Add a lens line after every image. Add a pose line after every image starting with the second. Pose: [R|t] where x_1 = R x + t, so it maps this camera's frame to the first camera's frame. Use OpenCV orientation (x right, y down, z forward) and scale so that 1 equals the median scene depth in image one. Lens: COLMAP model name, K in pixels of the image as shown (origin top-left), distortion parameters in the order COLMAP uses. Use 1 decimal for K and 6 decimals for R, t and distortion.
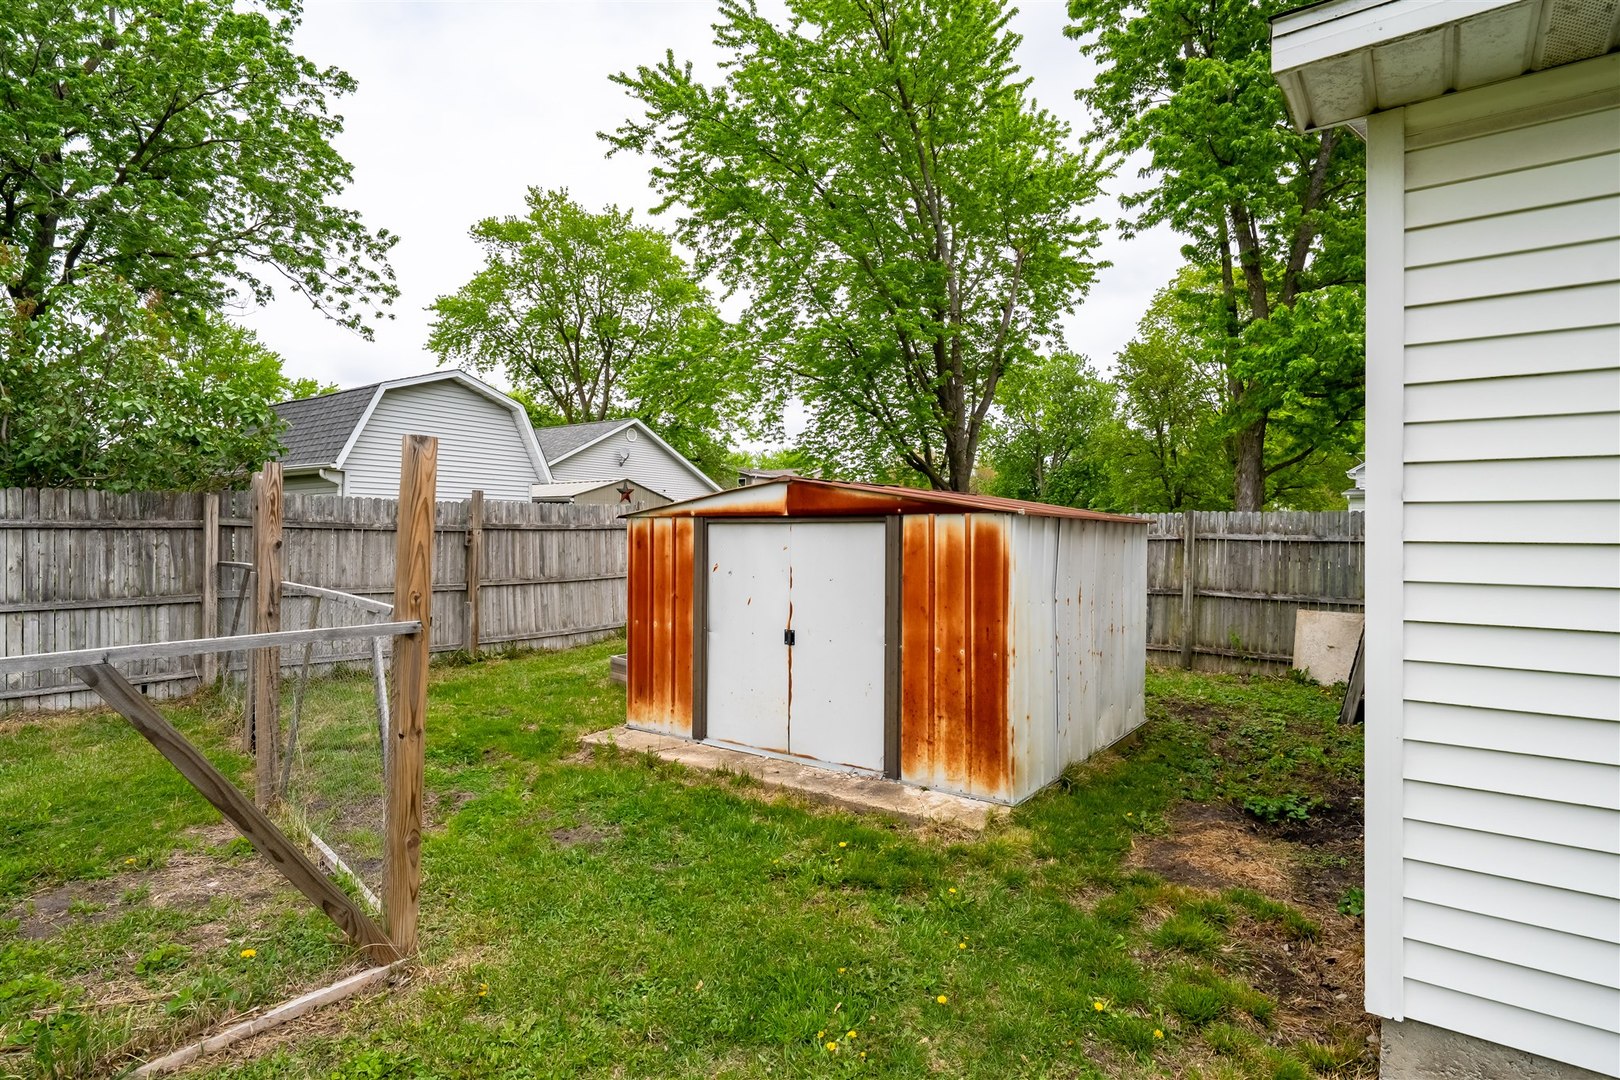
lens RADIAL K [[837.2, 0, 810.0], [0, 837.2, 540.0], [0, 0, 1]] dist [0.000149, 0.000093]
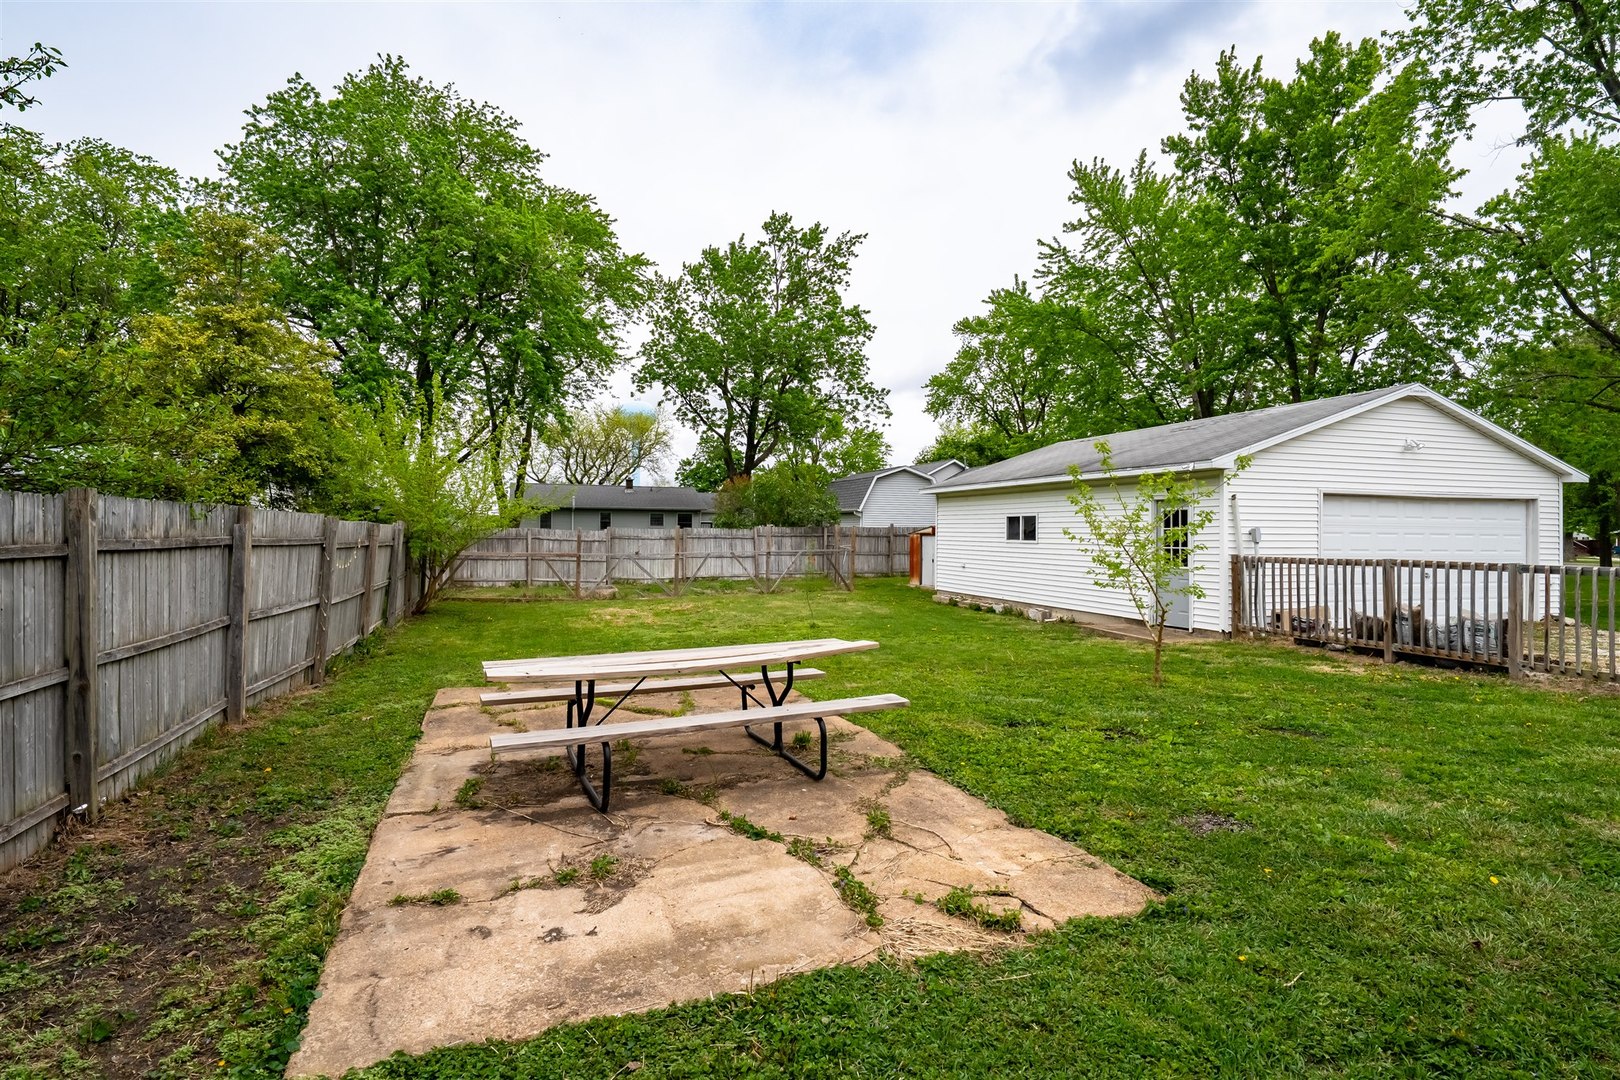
lens RADIAL K [[837.2, 0, 810.0], [0, 837.2, 540.0], [0, 0, 1]] dist [0.000149, 0.000093]
pose [[0.821400, 0.000193, -0.570352, 0.232413], [0.001588, 0.999995, 0.002626, -0.001006], [0.570350, -0.003063, 0.821396, -0.358246]]
